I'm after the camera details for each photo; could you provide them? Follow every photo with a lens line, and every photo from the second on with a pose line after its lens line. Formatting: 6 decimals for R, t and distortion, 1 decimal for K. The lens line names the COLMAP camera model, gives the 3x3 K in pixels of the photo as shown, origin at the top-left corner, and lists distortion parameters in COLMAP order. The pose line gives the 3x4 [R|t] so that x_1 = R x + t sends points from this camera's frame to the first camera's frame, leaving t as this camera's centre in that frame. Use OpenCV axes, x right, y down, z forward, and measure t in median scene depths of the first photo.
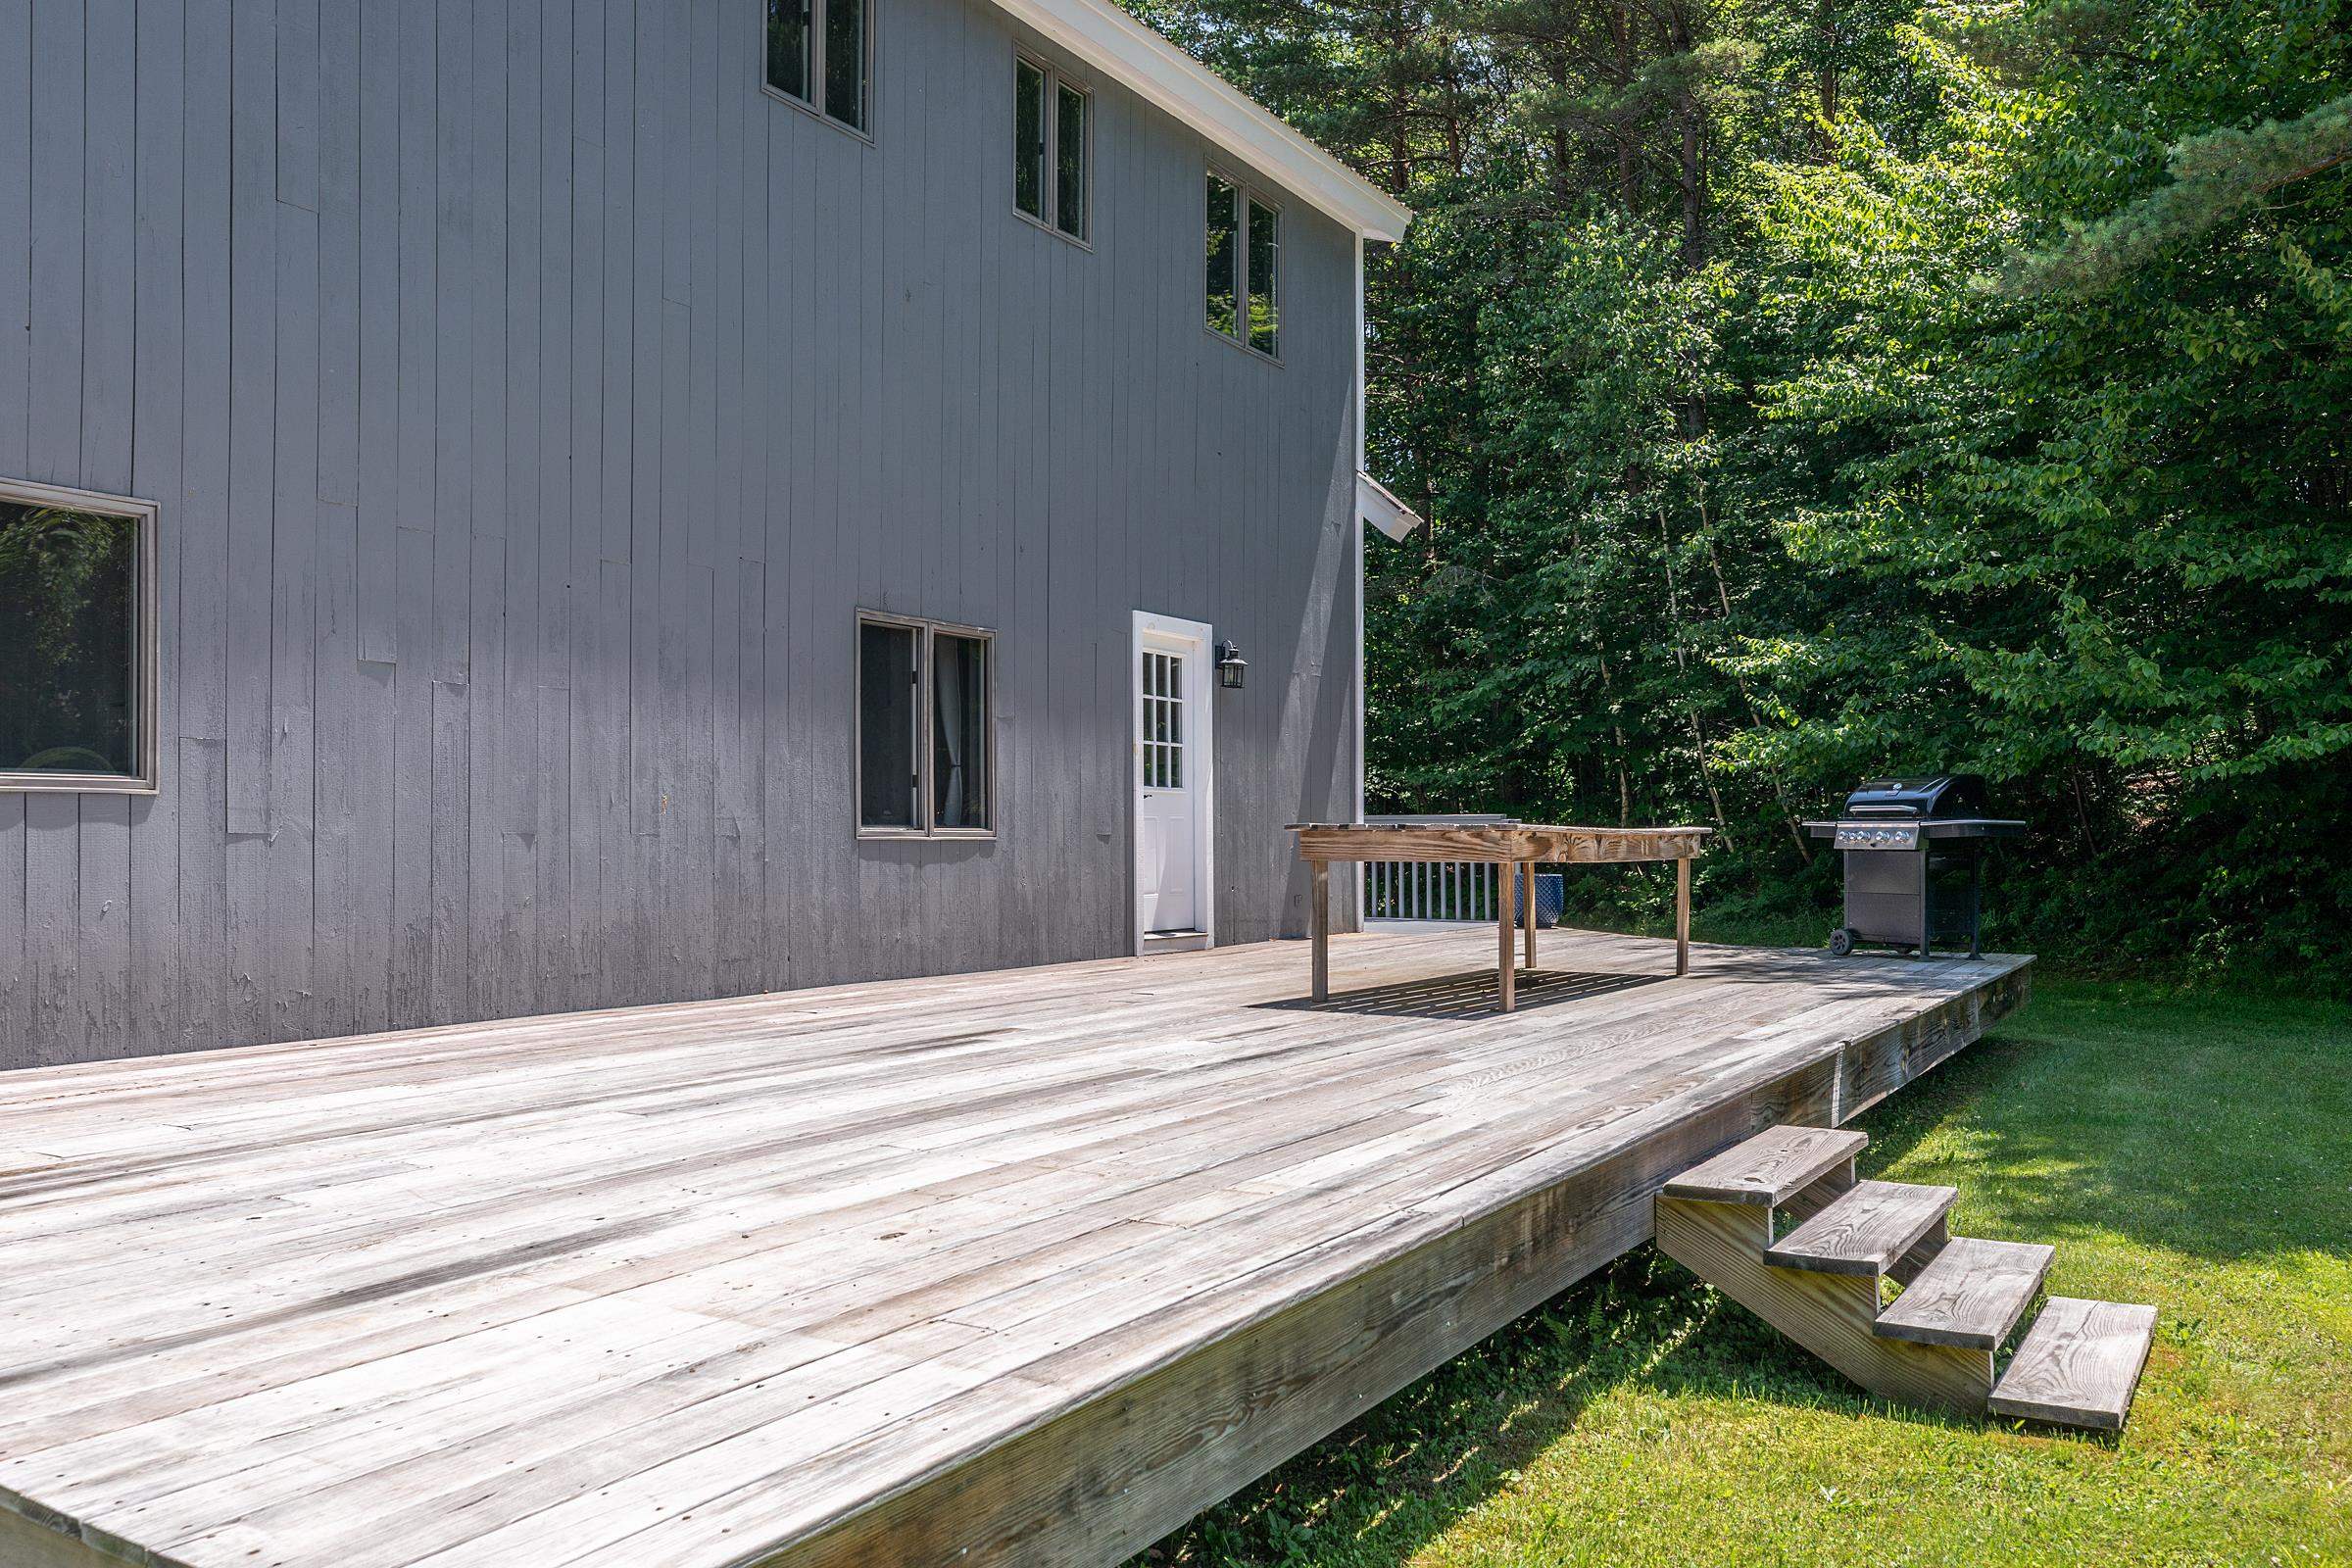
lens RADIAL K [[1869.9, 0, 1176.0], [0, 1869.9, 784.0], [0, 0, 1]] dist [-0.001716, -0.000514]
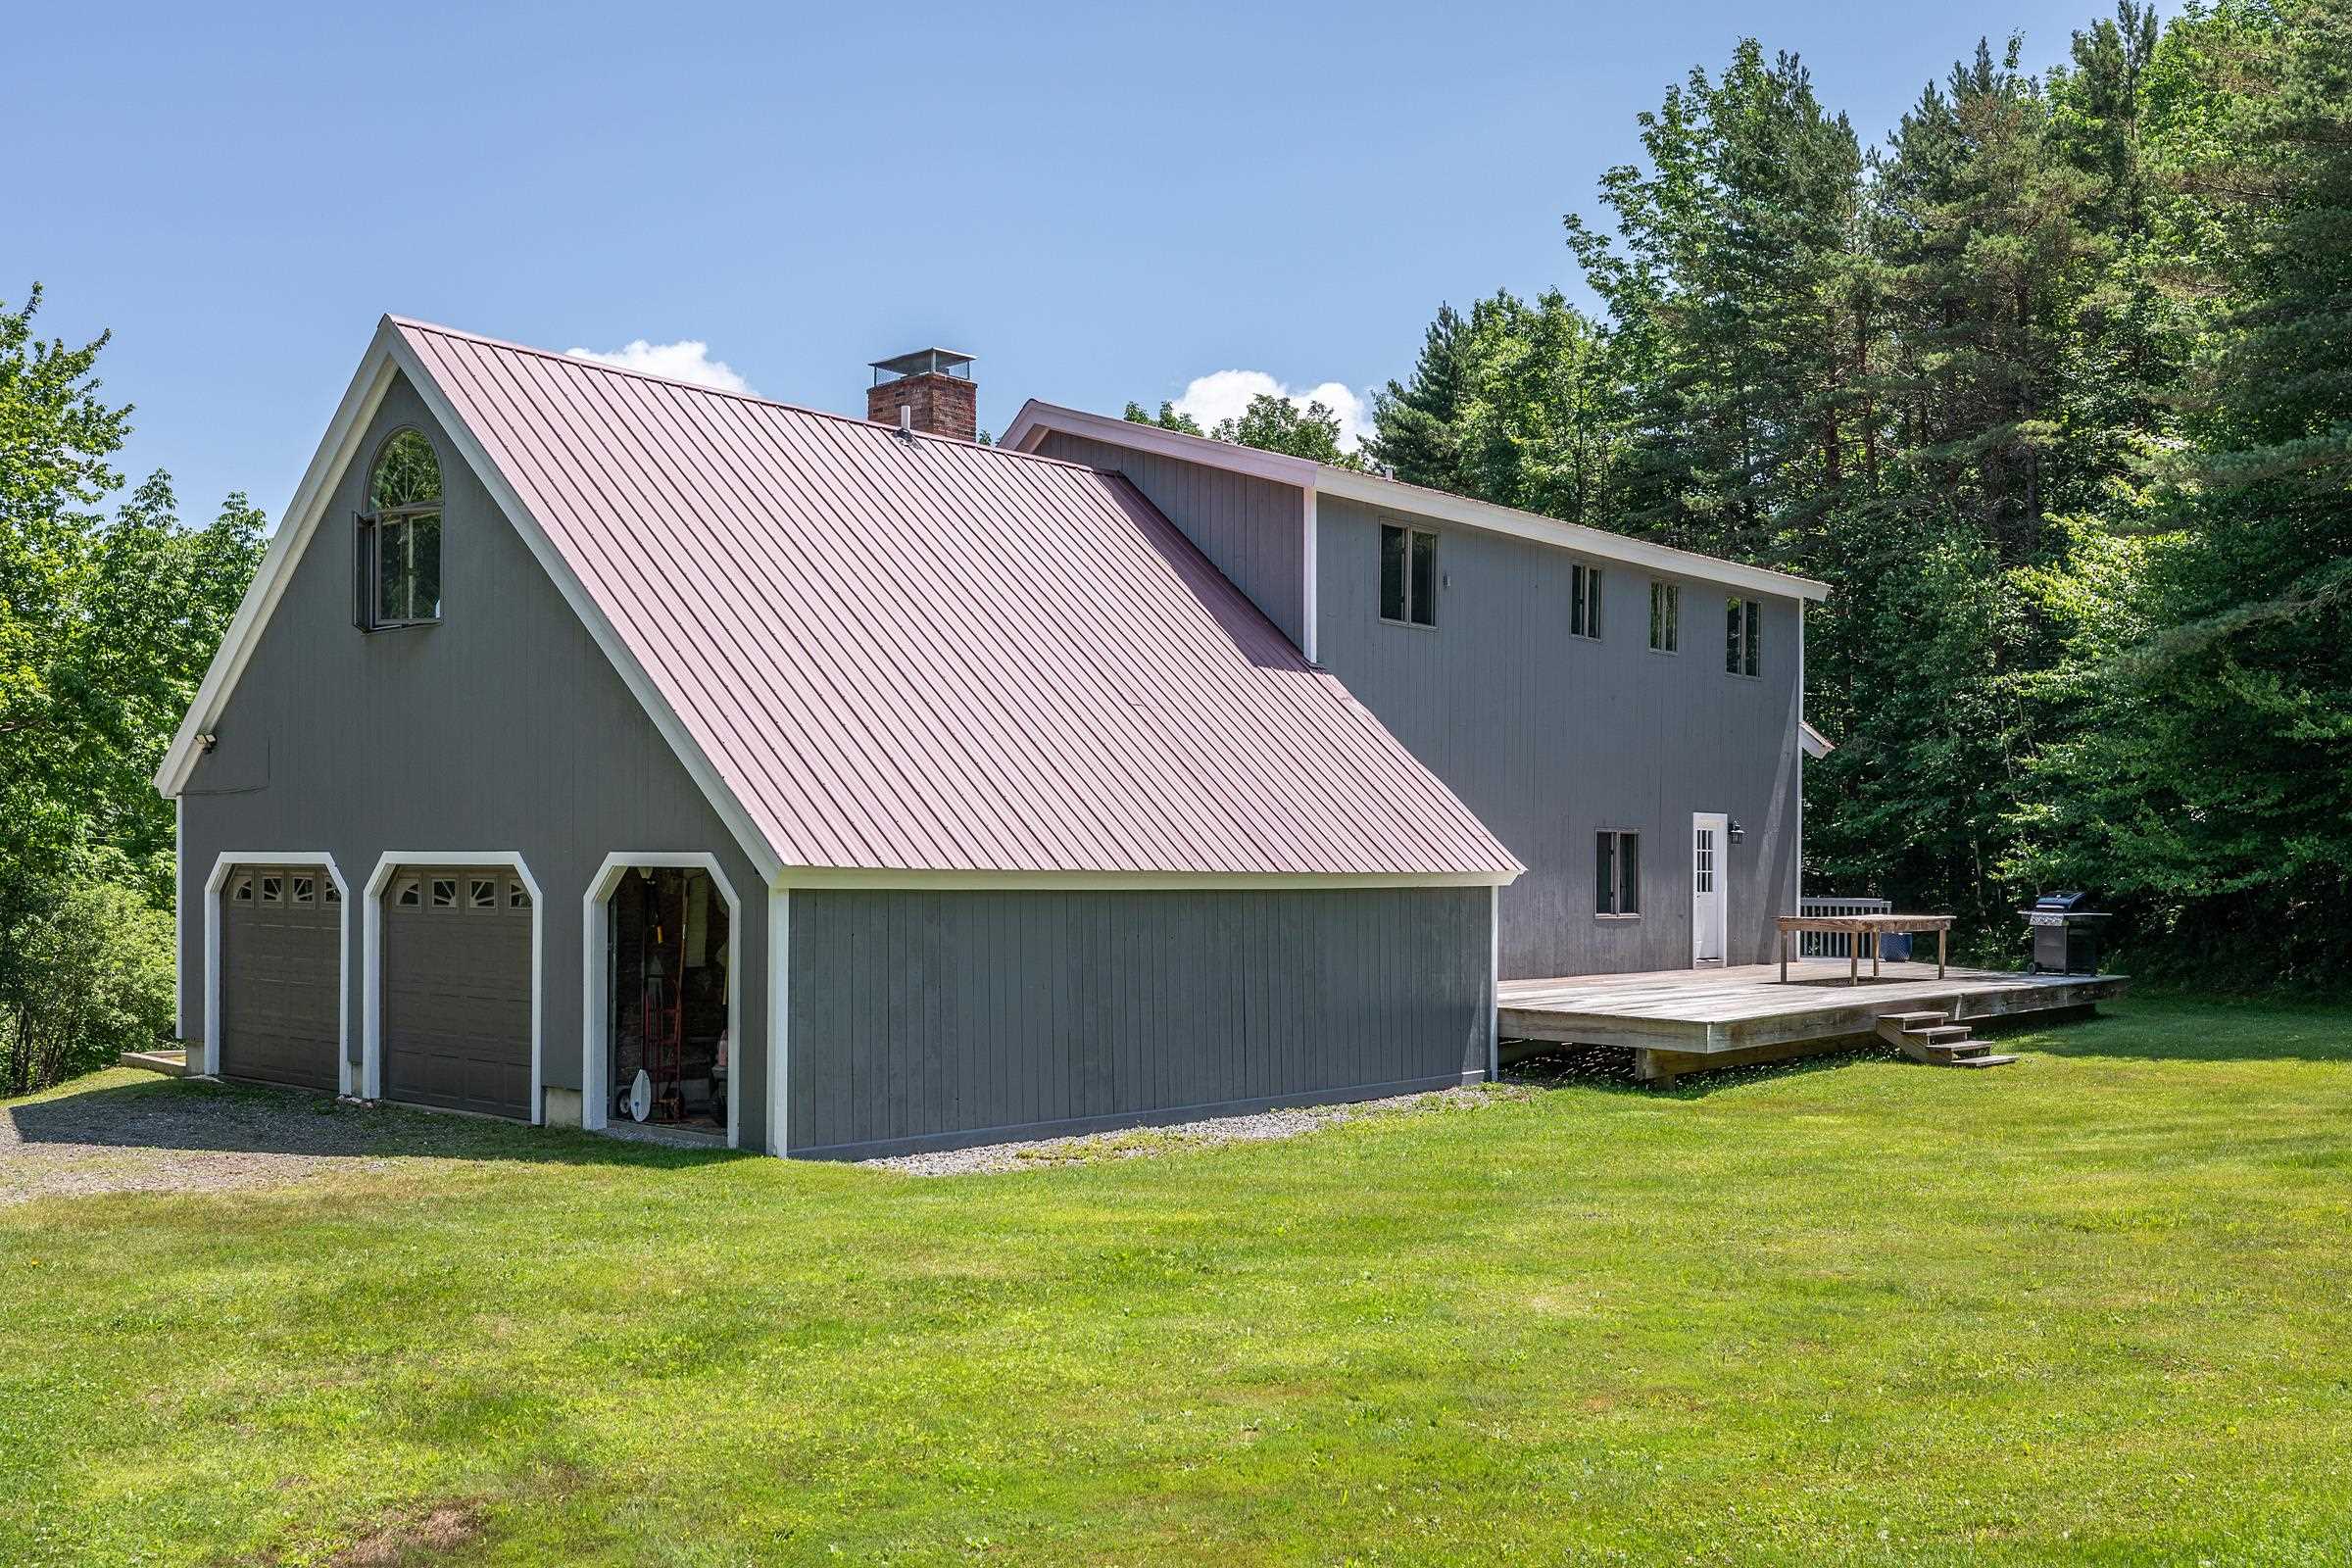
lens RADIAL K [[2115.6, 0, 1176.7], [0, 2115.6, 868.2], [0, 0, 1]] dist [-0.000043, -0.000088]
pose [[0.982813, 0.006748, -0.184479, -0.158604], [-0.001447, 0.999583, 0.028853, -0.096980], [0.184597, -0.028090, 0.982413, -1.537942]]
